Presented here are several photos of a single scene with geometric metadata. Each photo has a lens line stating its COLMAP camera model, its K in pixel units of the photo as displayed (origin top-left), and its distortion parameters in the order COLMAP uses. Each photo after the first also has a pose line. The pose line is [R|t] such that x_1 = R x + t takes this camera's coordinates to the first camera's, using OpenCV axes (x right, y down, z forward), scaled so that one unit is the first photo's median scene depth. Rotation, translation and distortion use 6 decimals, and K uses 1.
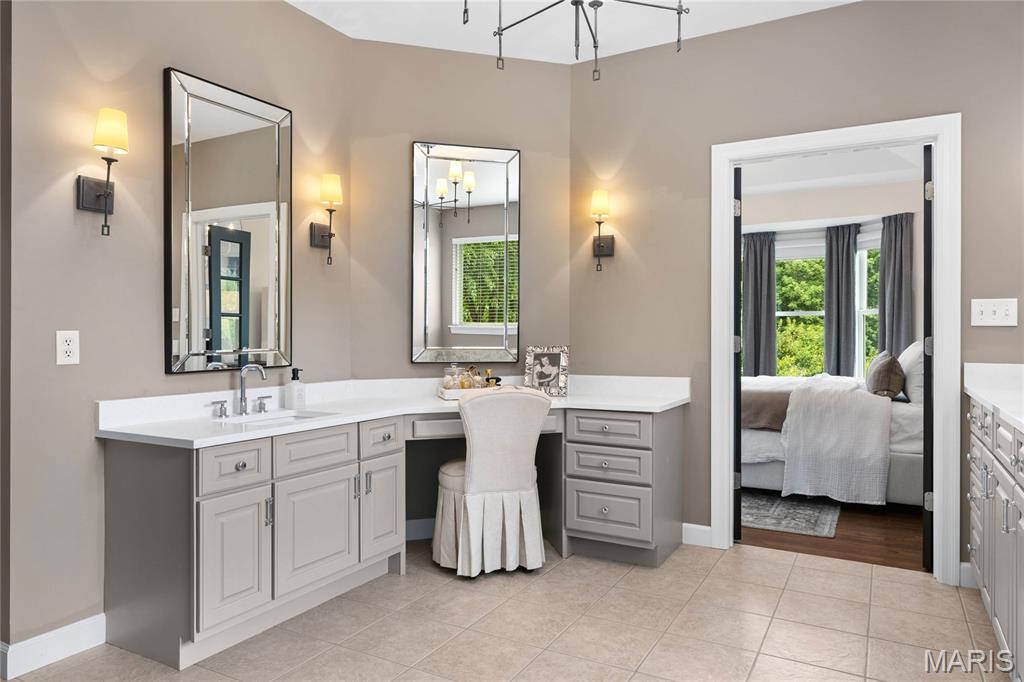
lens RADIAL K [[657.9, 0, 512.0], [0, 657.9, 341.0], [0, 0, 1]] dist [-0.000225, -0.000704]
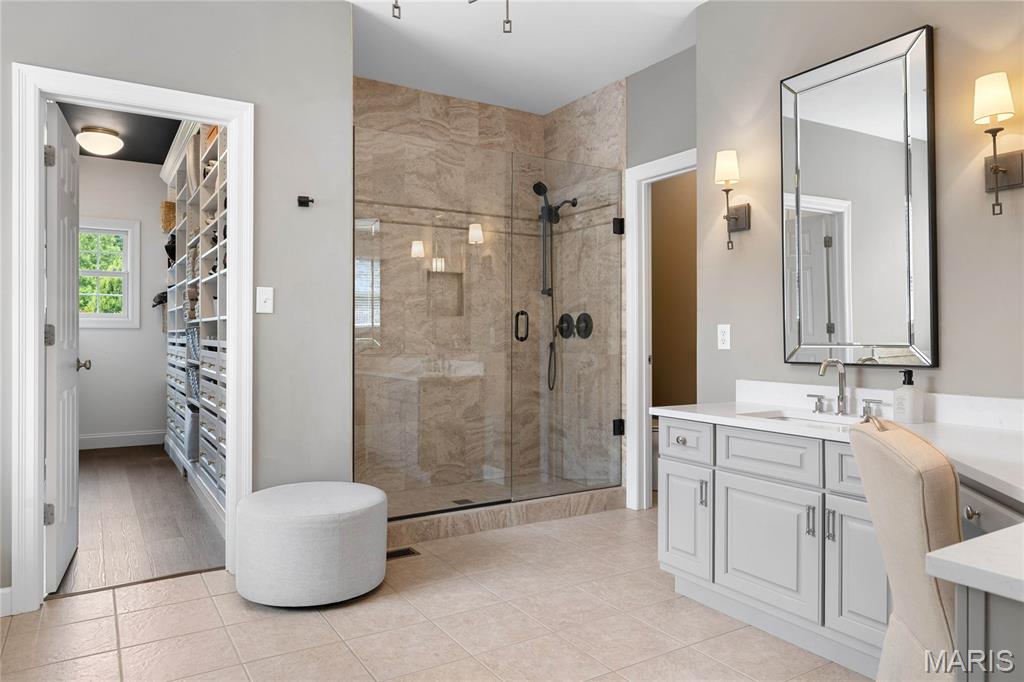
lens RADIAL K [[685.3, 0, 513.9], [0, 685.3, 332.3], [0, 0, 1]] dist [0.002954, 0.001024]
pose [[-0.479358, -0.001942, -0.877617, 0.685755], [-0.003974, 0.999992, -0.000042, 0.001798], [0.877611, 0.003468, -0.479362, 1.160579]]
